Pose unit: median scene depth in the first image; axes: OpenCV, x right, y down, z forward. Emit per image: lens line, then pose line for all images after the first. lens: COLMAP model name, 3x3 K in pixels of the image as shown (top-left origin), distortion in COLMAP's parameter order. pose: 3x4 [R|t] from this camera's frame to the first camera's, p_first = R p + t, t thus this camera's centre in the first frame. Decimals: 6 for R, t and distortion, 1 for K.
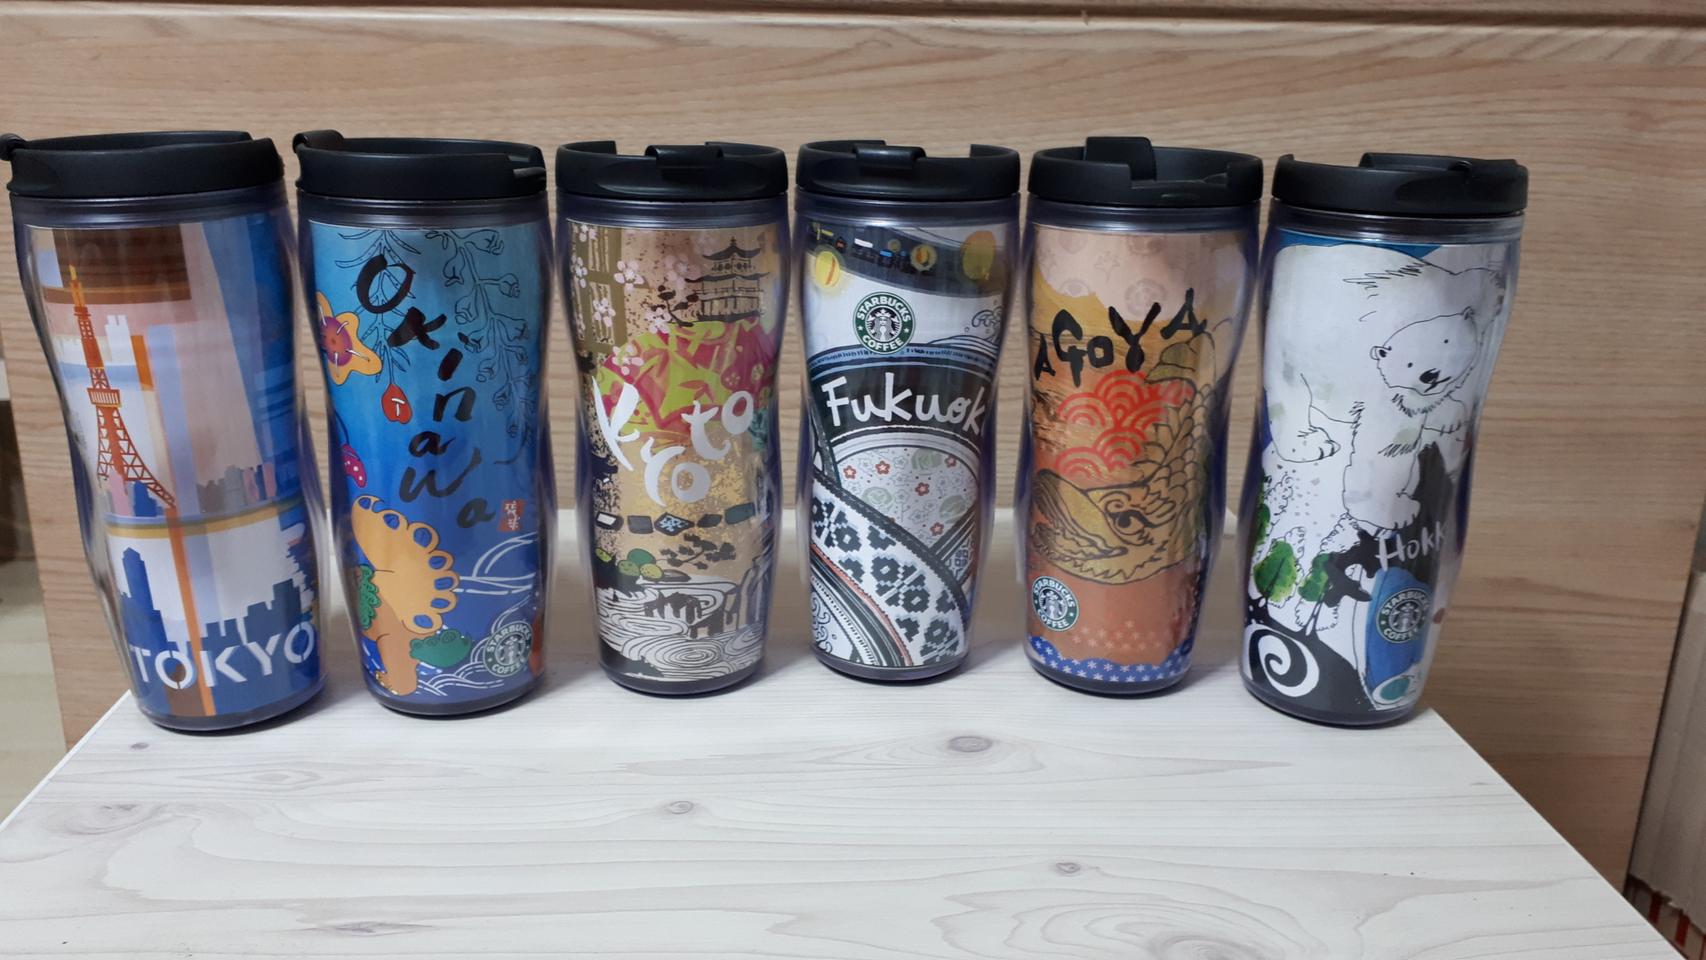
lens RADIAL K [[1358.8, 0, 851.7], [0, 1358.8, 479.4], [0, 0, 1]] dist [-0.052202, 0.031600]
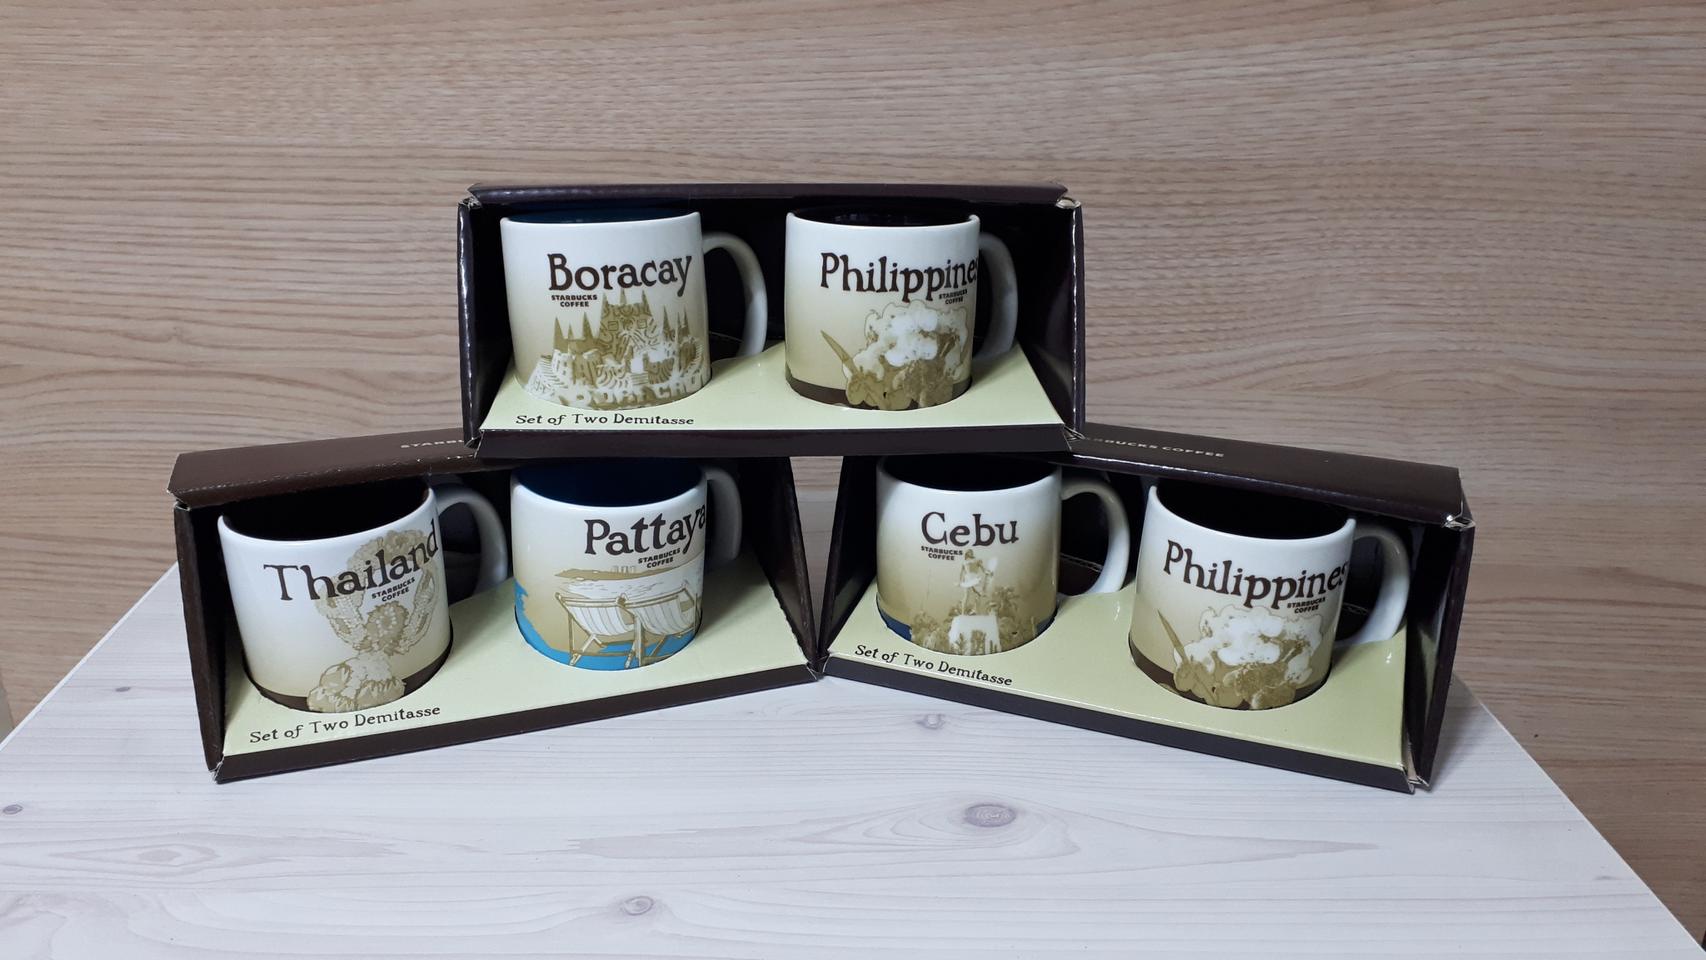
lens RADIAL K [[1358.8, 0, 849.4], [0, 1358.8, 474.6], [0, 0, 1]] dist [-0.052202, 0.031600]
pose [[0.999596, 0.007825, -0.027321, 0.014801], [-0.005965, 0.997700, 0.067516, -0.049355], [0.027786, -0.067326, 0.997344, 0.122038]]
